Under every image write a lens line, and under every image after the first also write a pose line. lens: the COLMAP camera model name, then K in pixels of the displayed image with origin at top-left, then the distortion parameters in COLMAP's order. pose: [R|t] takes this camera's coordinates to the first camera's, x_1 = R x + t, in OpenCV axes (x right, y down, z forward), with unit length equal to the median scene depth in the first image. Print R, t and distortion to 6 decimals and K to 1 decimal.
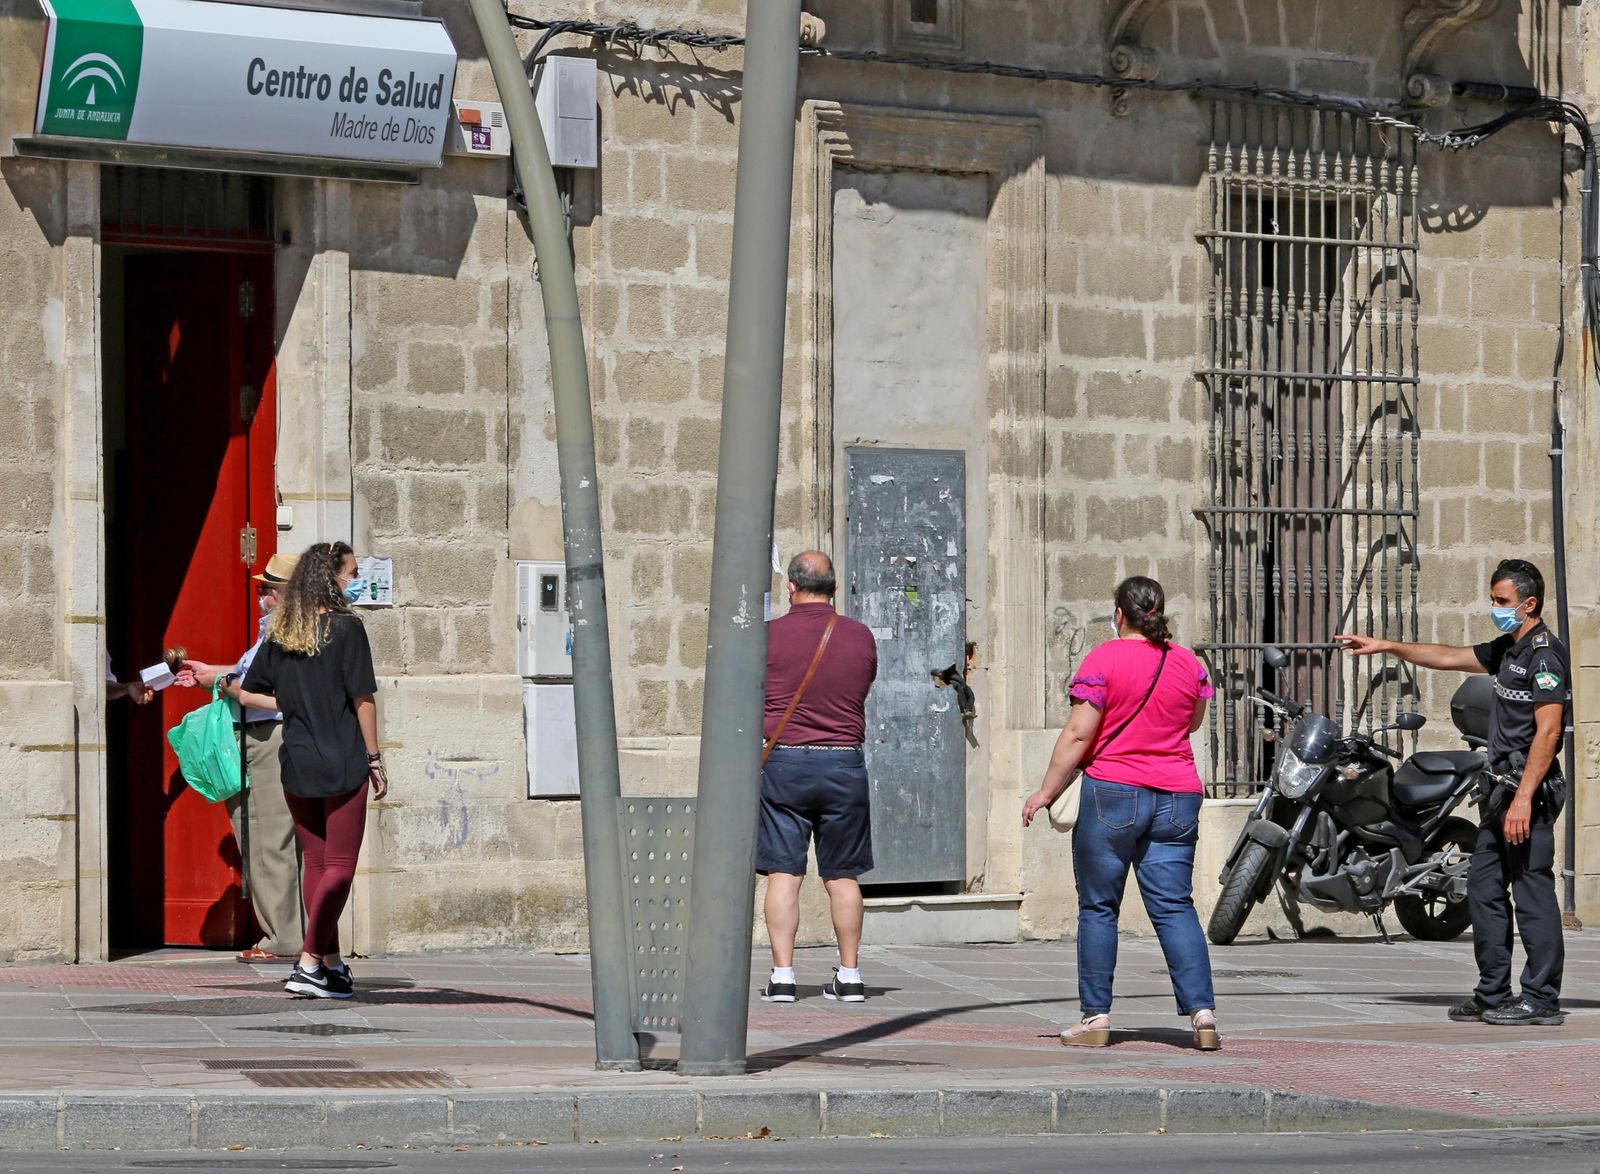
lens RADIAL K [[6328.0, 0, 800.5], [0, 6328.0, 589.1], [0, 0, 1]] dist [0.618512, 0.000000]
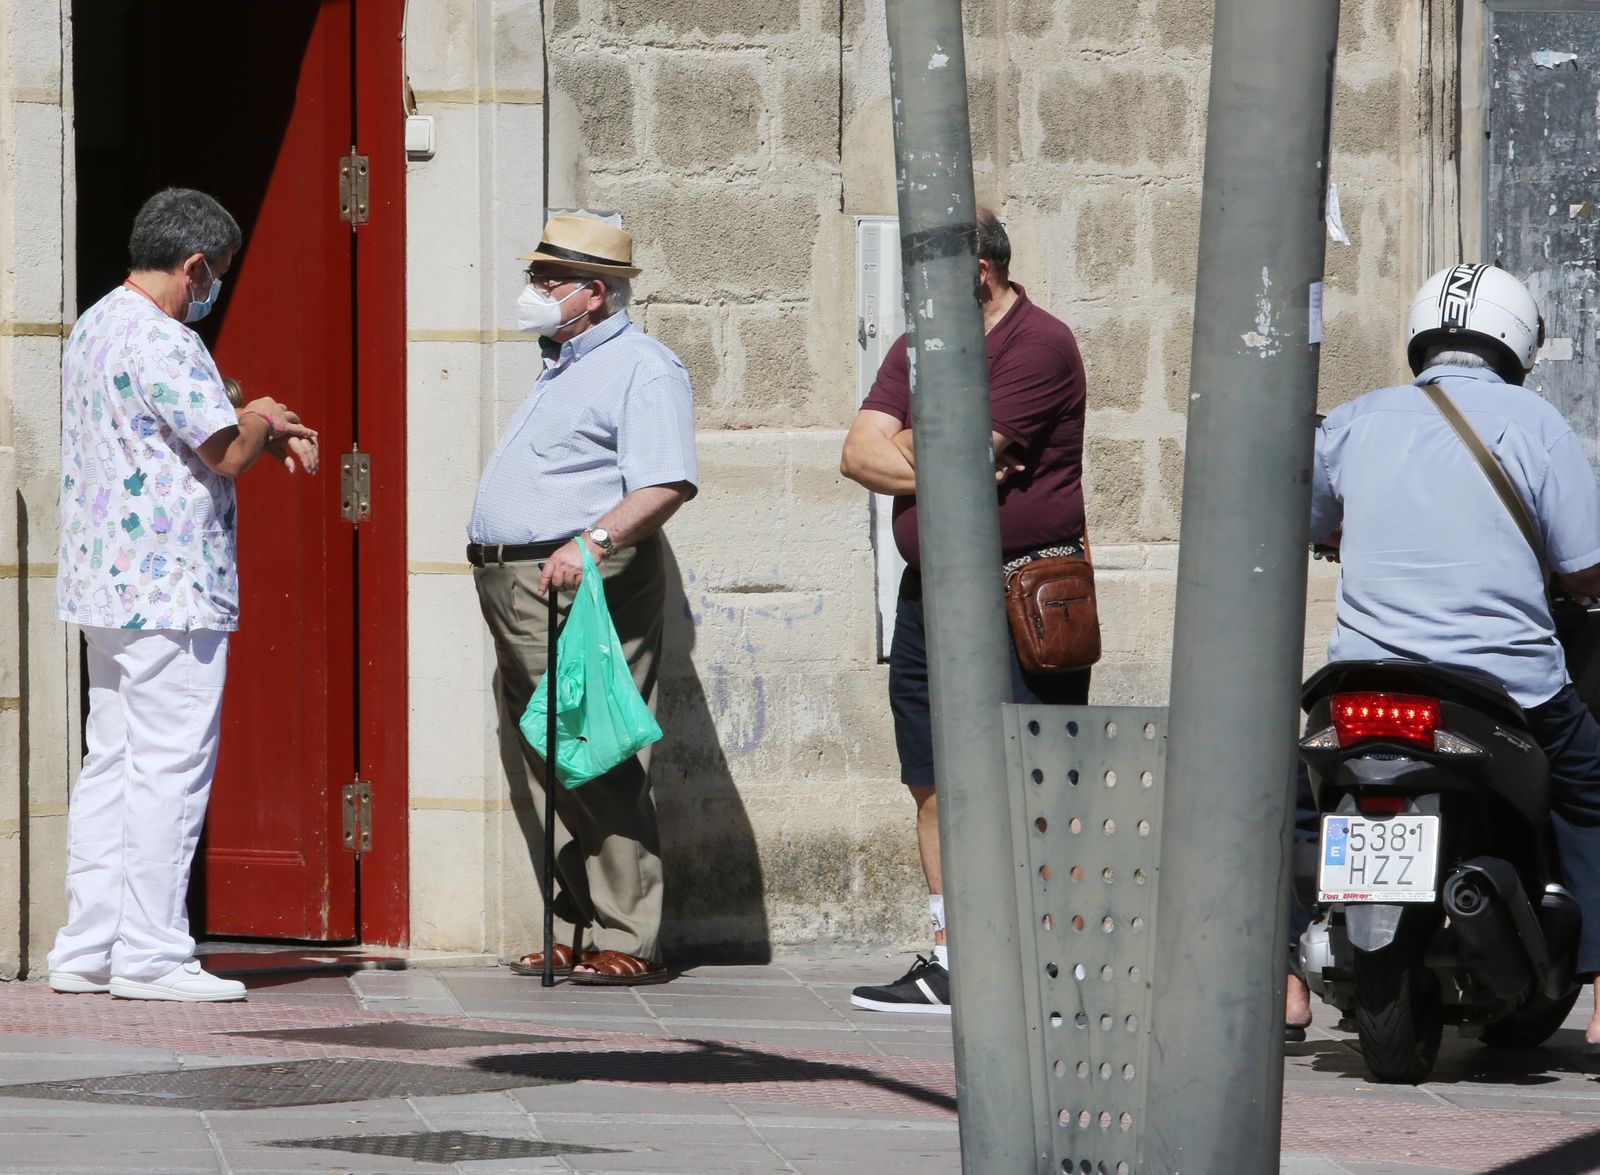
lens RADIAL K [[6328.0, 0, 760.1], [0, 6328.0, 402.0], [0, 0, 1]] dist [0.618512, 0.000000]
pose [[0.994324, 0.000425, -0.106393, 0.003843], [0.002447, 0.999636, 0.026859, -0.003208], [0.106366, -0.026967, 0.993961, 0.469927]]
